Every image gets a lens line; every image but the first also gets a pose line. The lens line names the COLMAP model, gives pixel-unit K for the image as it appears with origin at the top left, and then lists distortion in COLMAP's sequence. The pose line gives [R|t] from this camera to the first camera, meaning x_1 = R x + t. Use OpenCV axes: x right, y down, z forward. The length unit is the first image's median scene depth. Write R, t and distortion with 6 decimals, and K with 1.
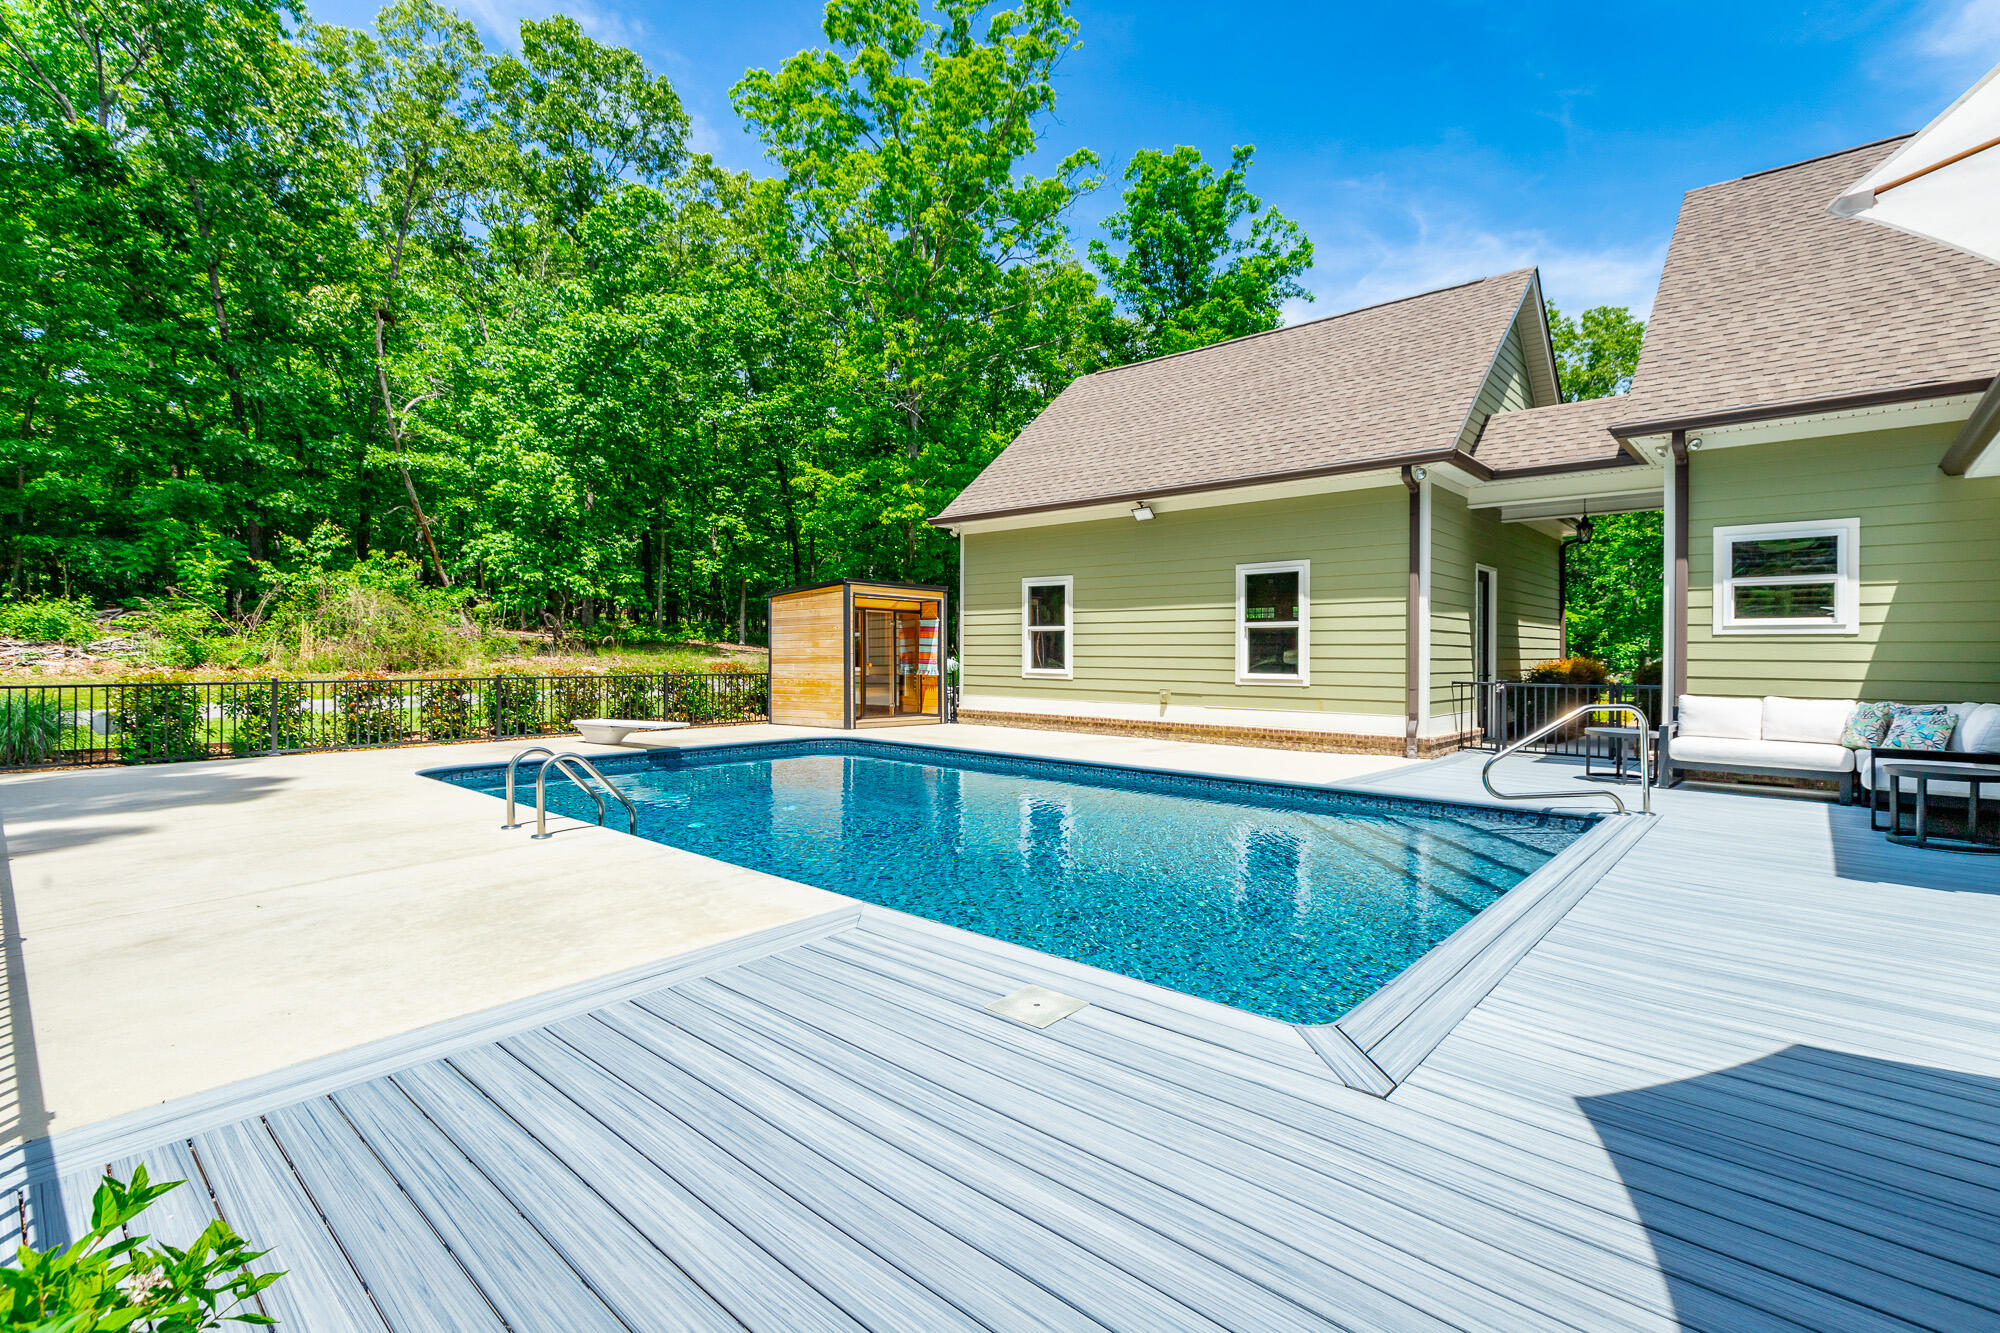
lens RADIAL K [[913.2, 0, 994.7], [0, 913.2, 659.4], [0, 0, 1]] dist [0.003398, 0.000208]
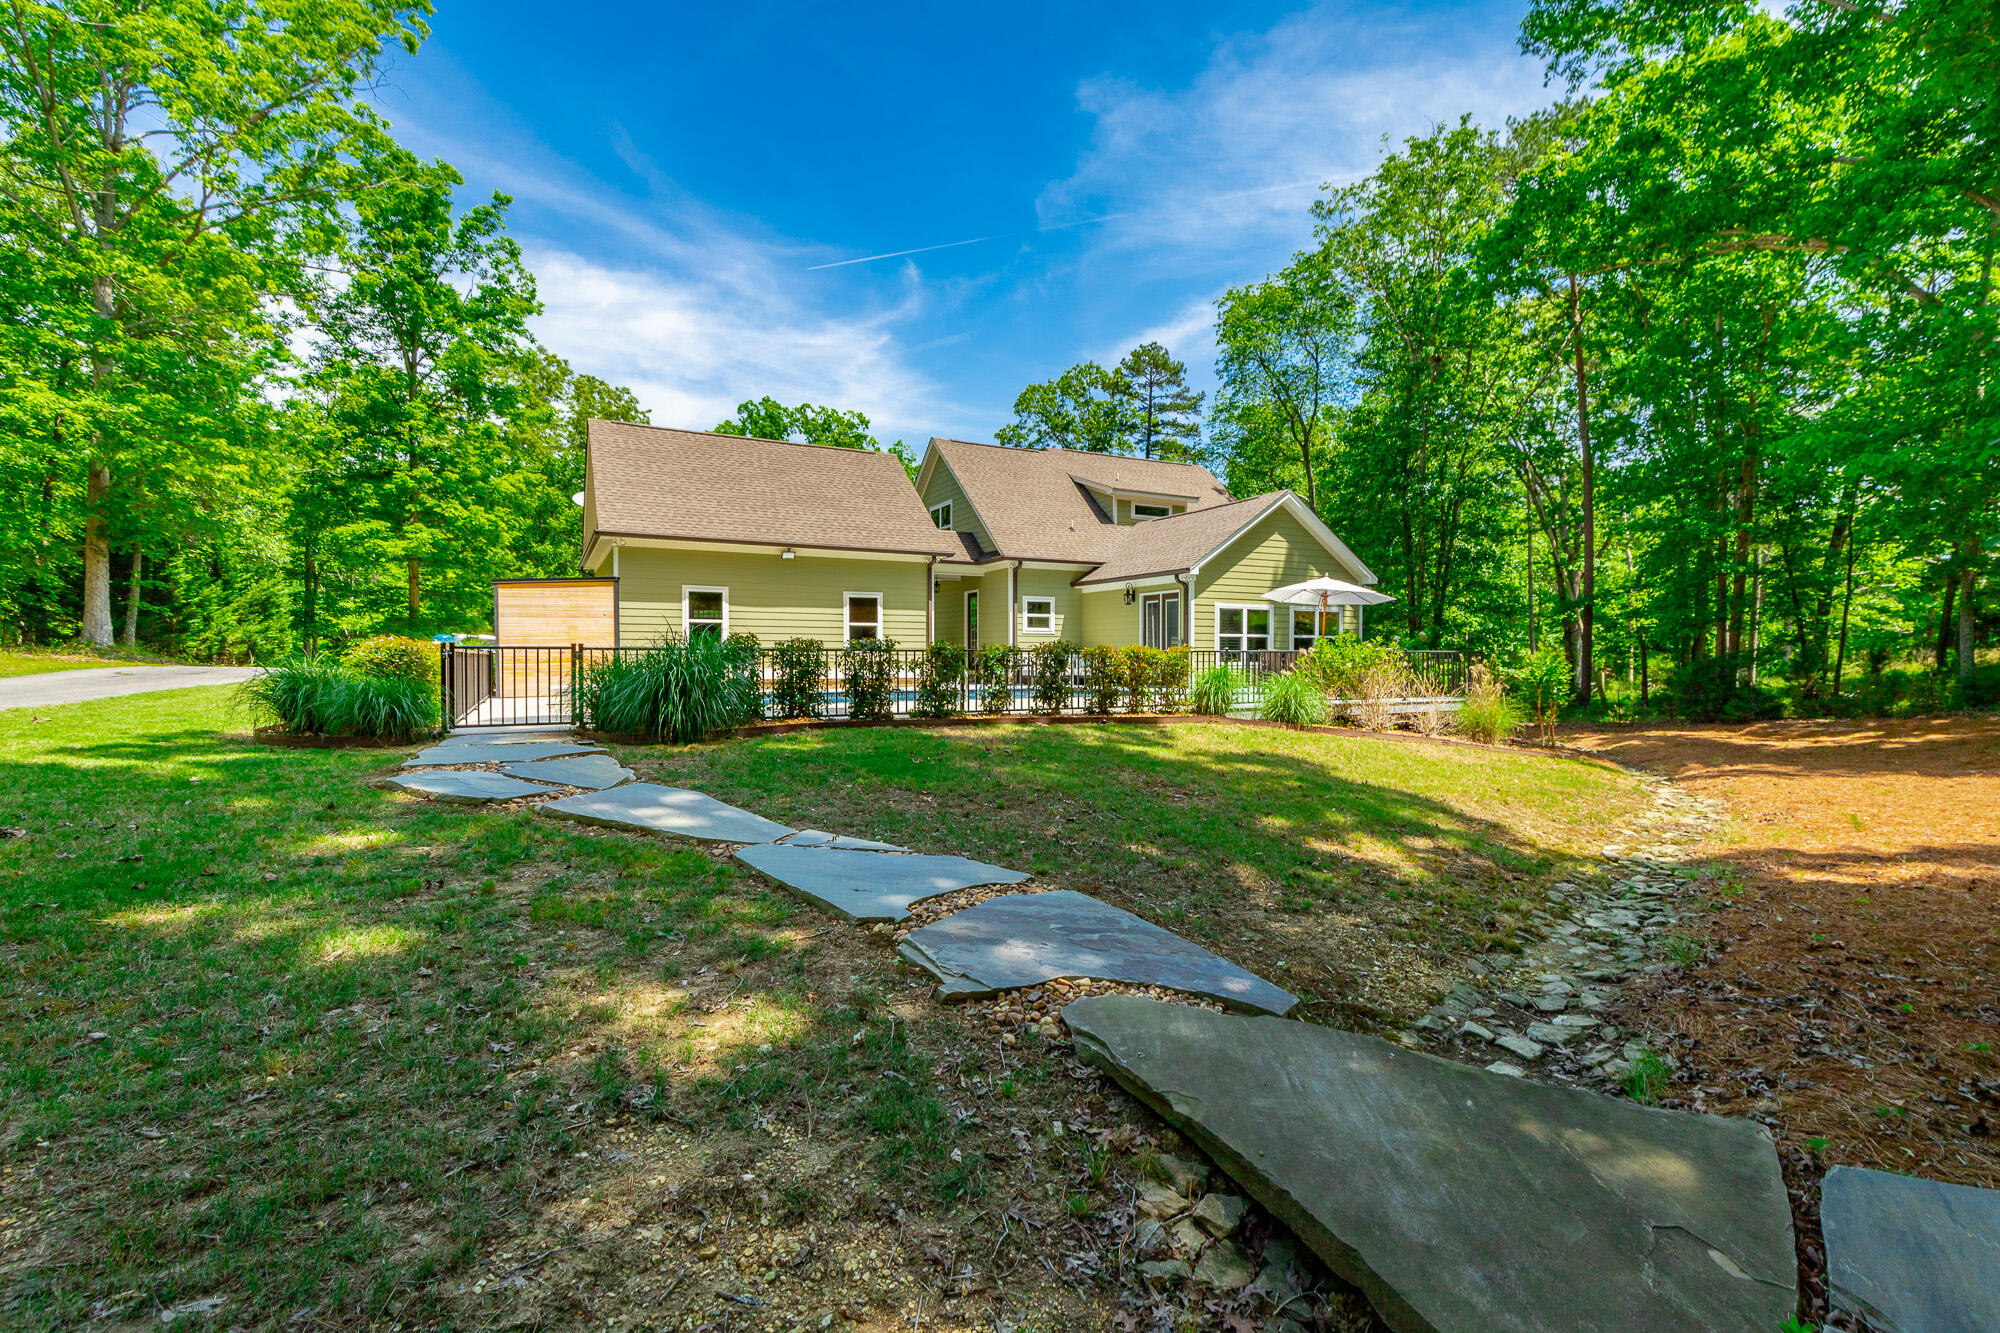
lens RADIAL K [[913.2, 0, 1007.2], [0, 913.2, 663.7], [0, 0, 1]] dist [0.003398, 0.000208]
pose [[0.294521, -0.018630, 0.955463, -1.490809], [0.011920, 0.999804, 0.015821, 0.019866], [-0.955571, 0.006730, 0.294685, 0.137003]]
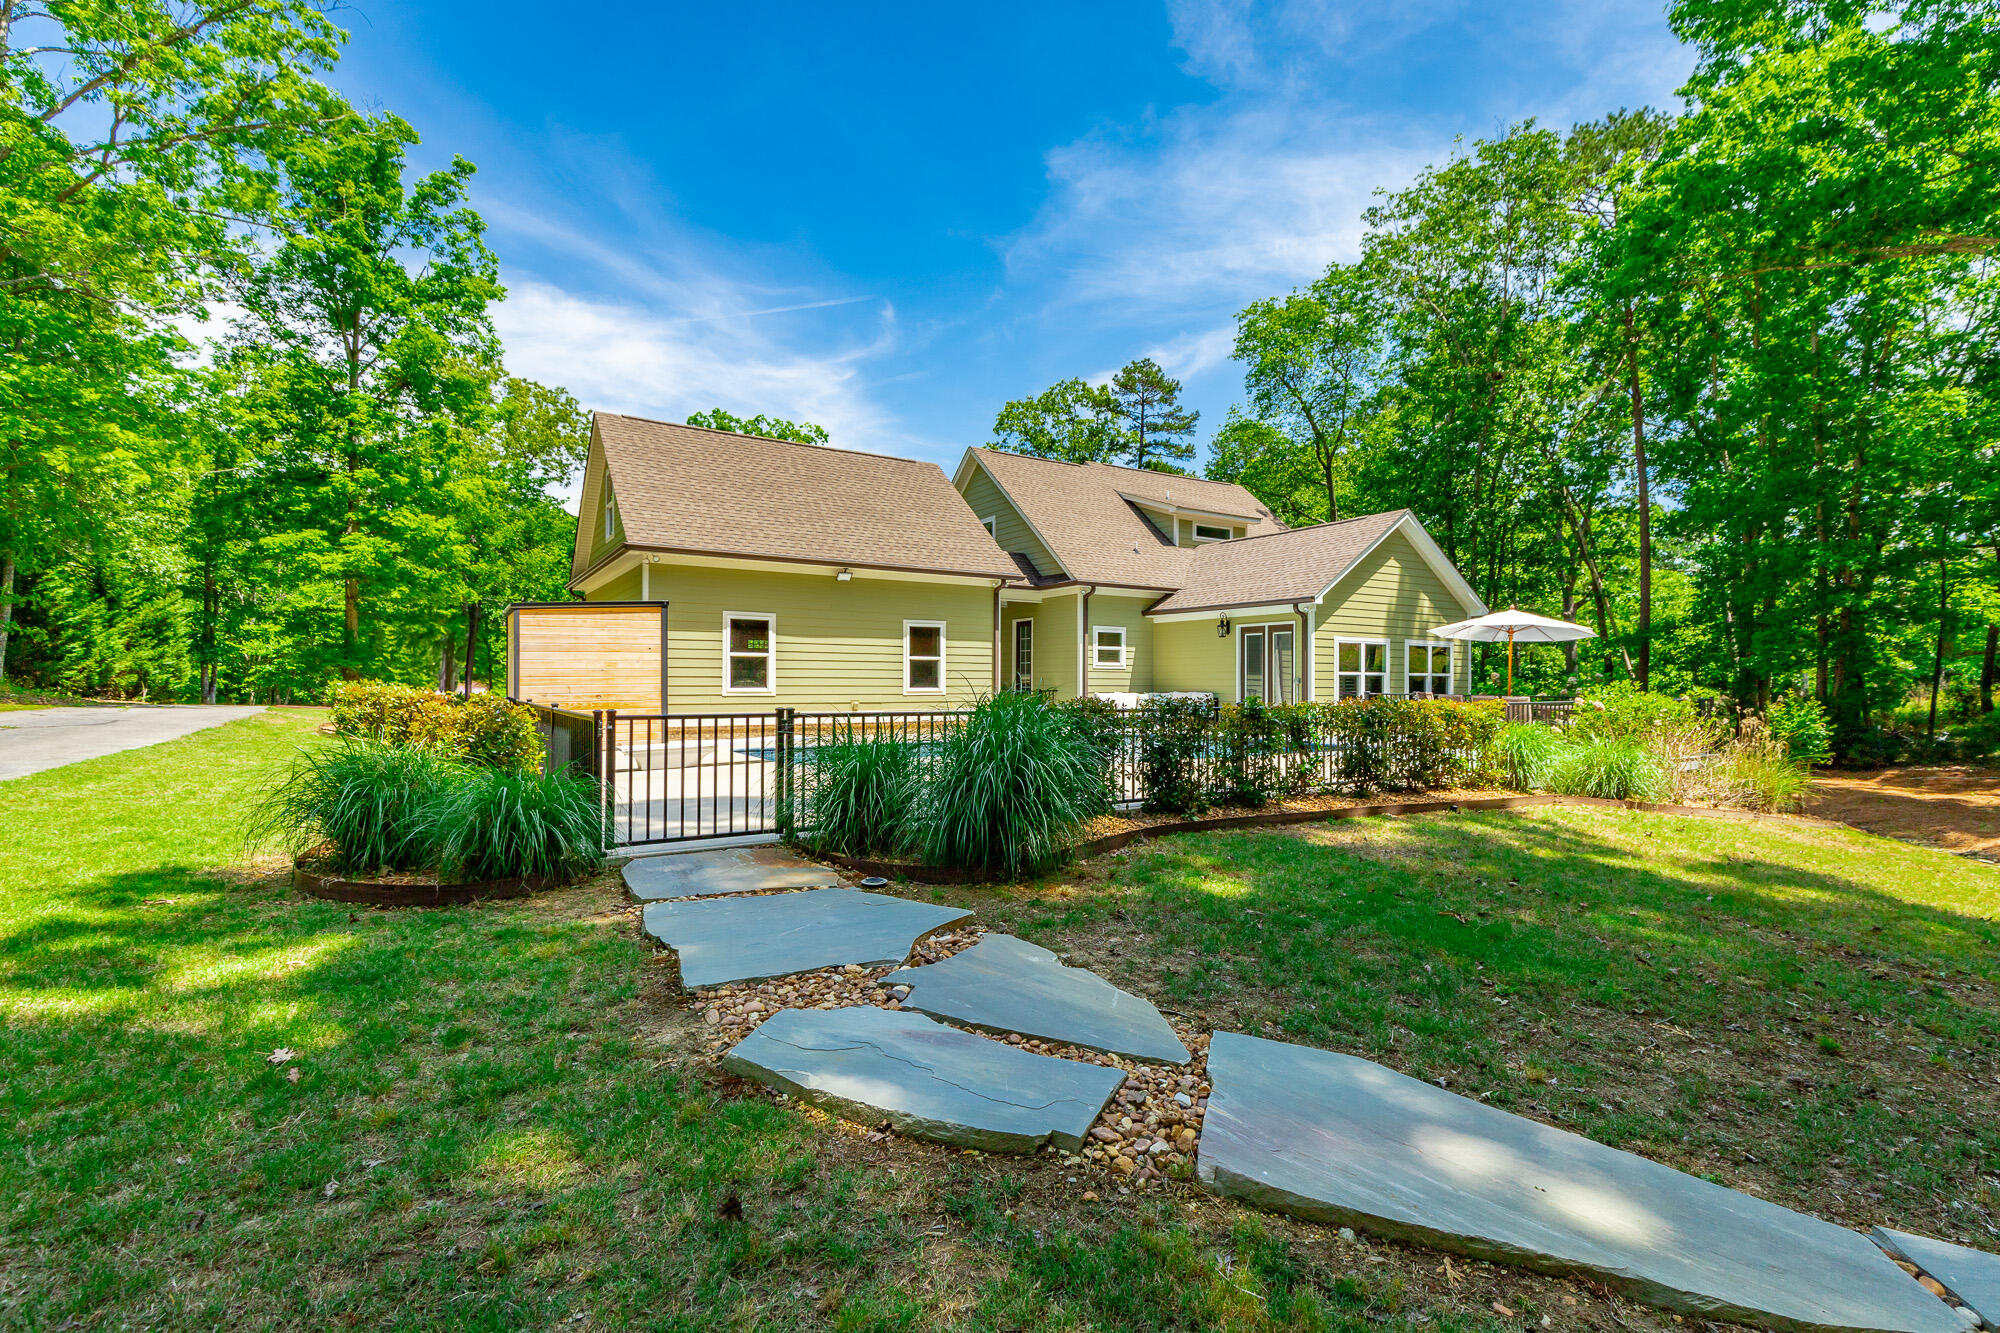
lens RADIAL K [[913.2, 0, 990.2], [0, 913.2, 666.3], [0, 0, 1]] dist [0.003398, 0.000208]
pose [[0.222646, 0.004665, 0.974888, -1.311445], [0.007843, 0.999948, -0.006576, -0.010750], [-0.974868, 0.009110, 0.222598, 0.521675]]
